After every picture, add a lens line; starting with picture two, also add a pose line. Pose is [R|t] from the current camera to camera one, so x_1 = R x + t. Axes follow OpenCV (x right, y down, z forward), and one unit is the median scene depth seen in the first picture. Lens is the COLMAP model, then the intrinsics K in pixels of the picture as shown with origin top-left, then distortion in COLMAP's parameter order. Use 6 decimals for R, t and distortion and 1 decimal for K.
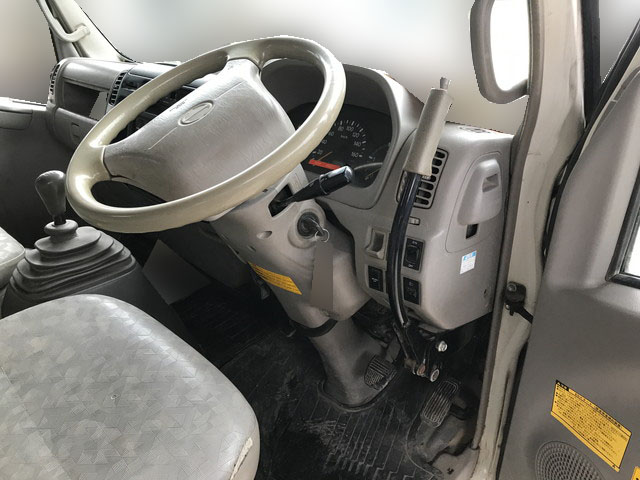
lens RADIAL K [[521.6, 0, 326.1], [0, 521.6, 242.9], [0, 0, 1]] dist [0.035650, -0.026919]
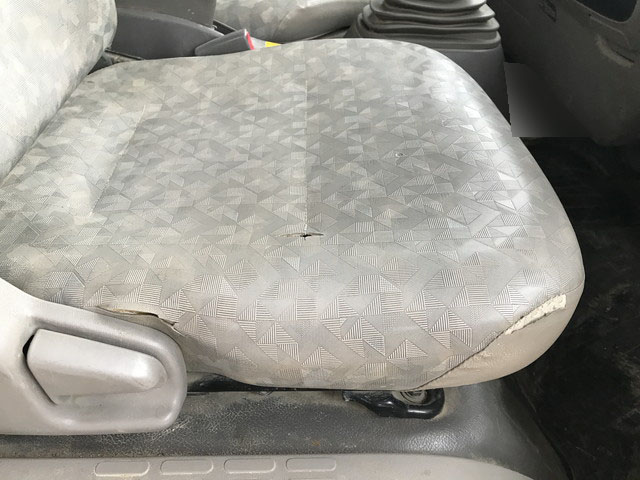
lens RADIAL K [[521.6, 0, 323.9], [0, 521.6, 237.4], [0, 0, 1]] dist [0.035650, -0.026919]
pose [[0.737312, 0.448859, -0.504873, -0.071947], [-0.336497, 0.892057, 0.301670, 0.211854], [0.585782, -0.052537, 0.808764, 0.358359]]
